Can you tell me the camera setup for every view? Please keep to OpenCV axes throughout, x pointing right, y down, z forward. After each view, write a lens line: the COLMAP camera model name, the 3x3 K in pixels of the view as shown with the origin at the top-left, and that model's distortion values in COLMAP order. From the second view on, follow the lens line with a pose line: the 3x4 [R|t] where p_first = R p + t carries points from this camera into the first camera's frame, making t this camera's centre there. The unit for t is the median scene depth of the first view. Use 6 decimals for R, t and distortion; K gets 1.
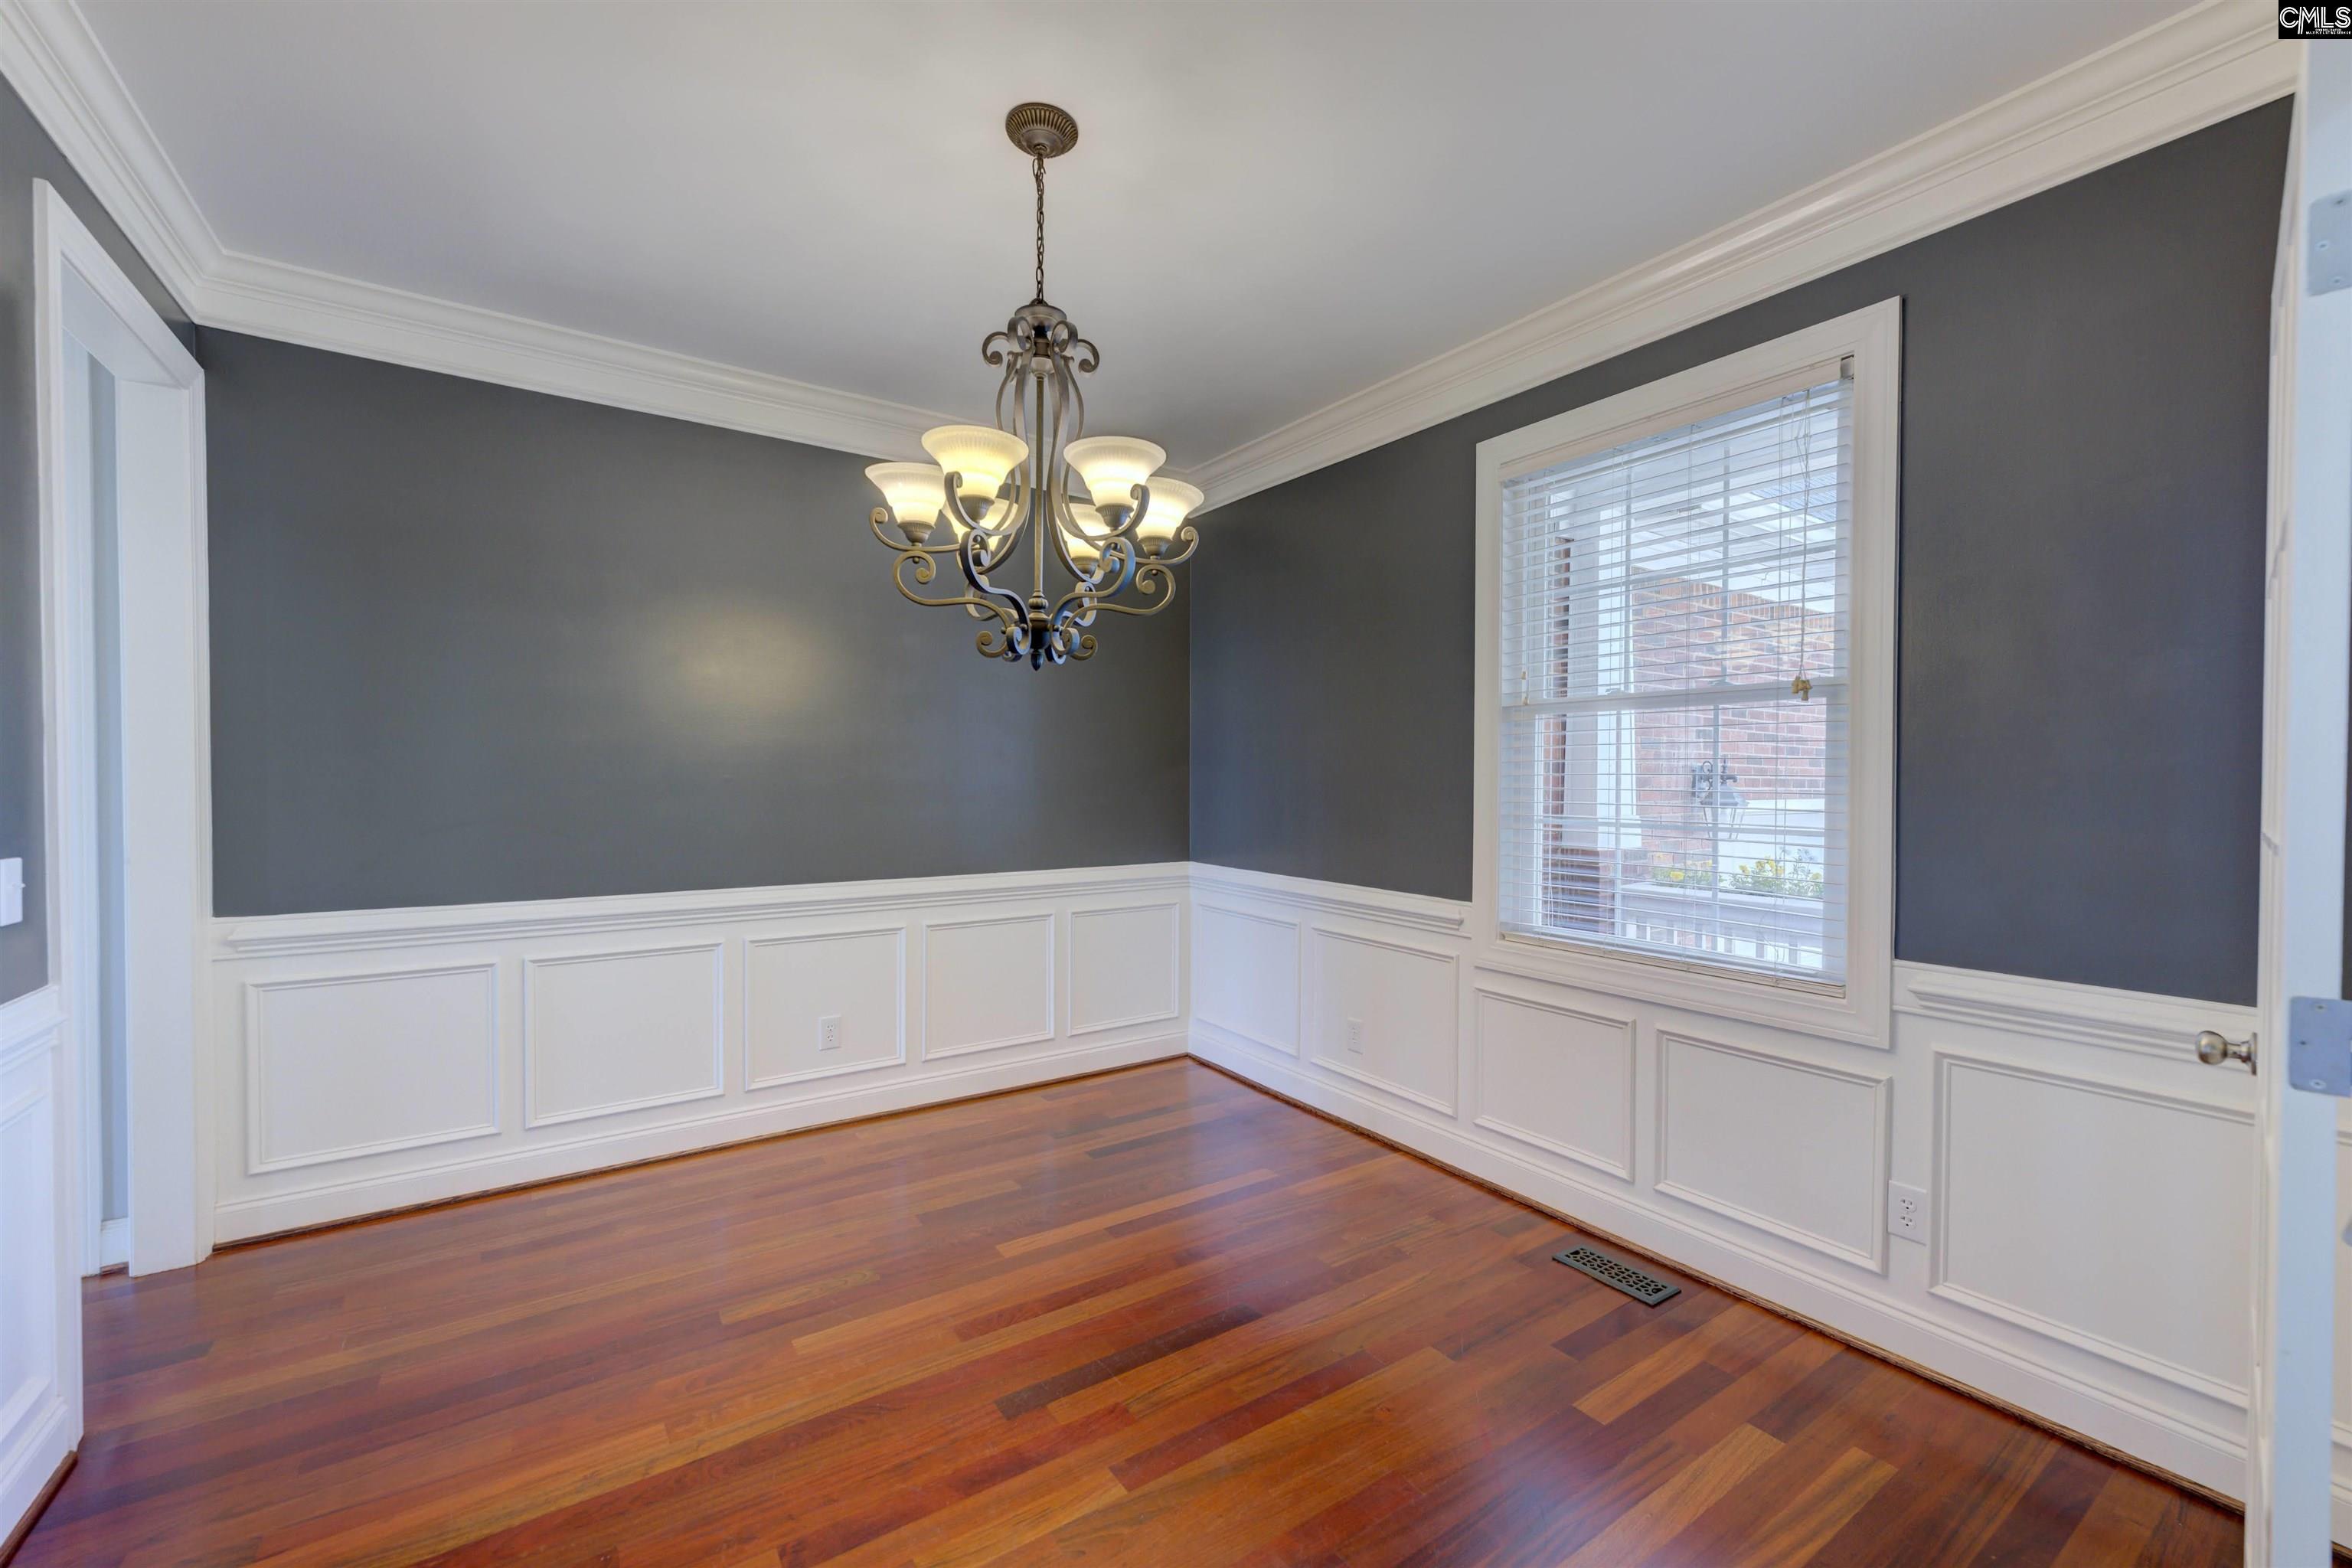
lens RADIAL K [[941.3, 0, 1161.5], [0, 941.3, 787.1], [0, 0, 1]] dist [-0.004785, 0.002321]
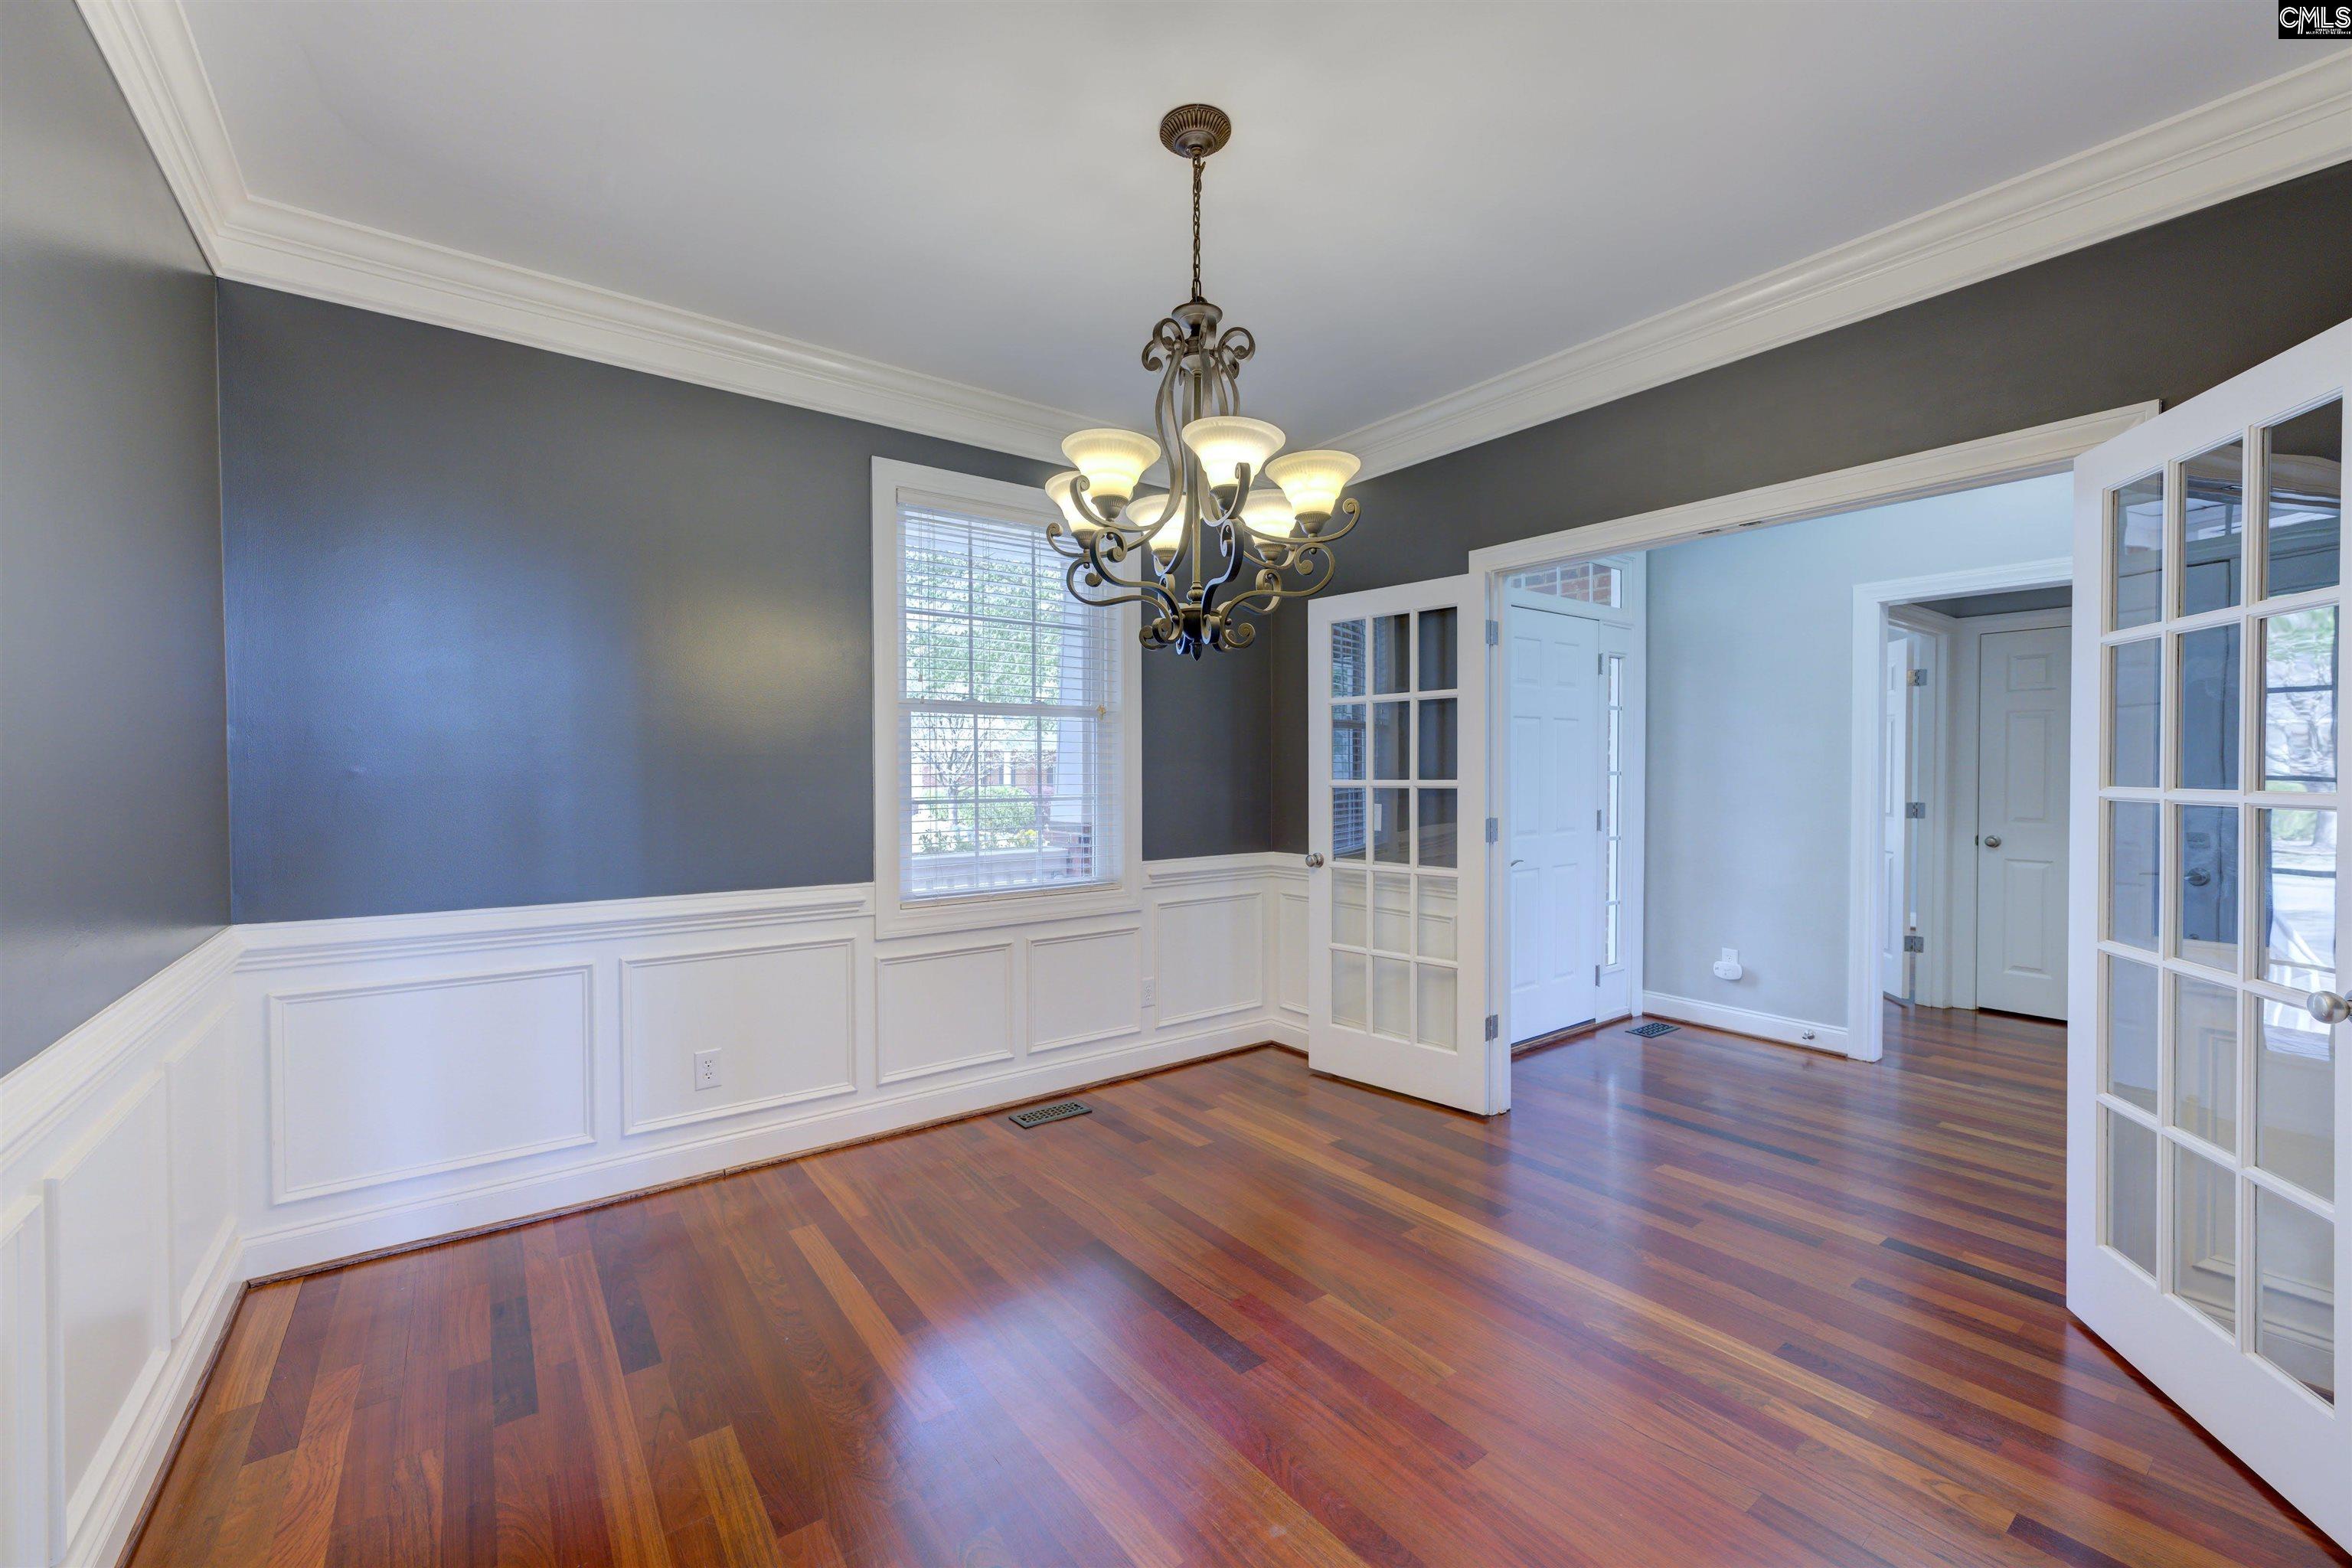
lens RADIAL K [[941.3, 0, 1161.7], [0, 941.3, 778.9], [0, 0, 1]] dist [-0.004785, 0.002321]
pose [[-0.049855, -0.009695, 0.998709, -0.830679], [0.017118, 0.999798, 0.010560, 0.000062], [-0.998610, 0.017622, -0.049679, 0.792514]]
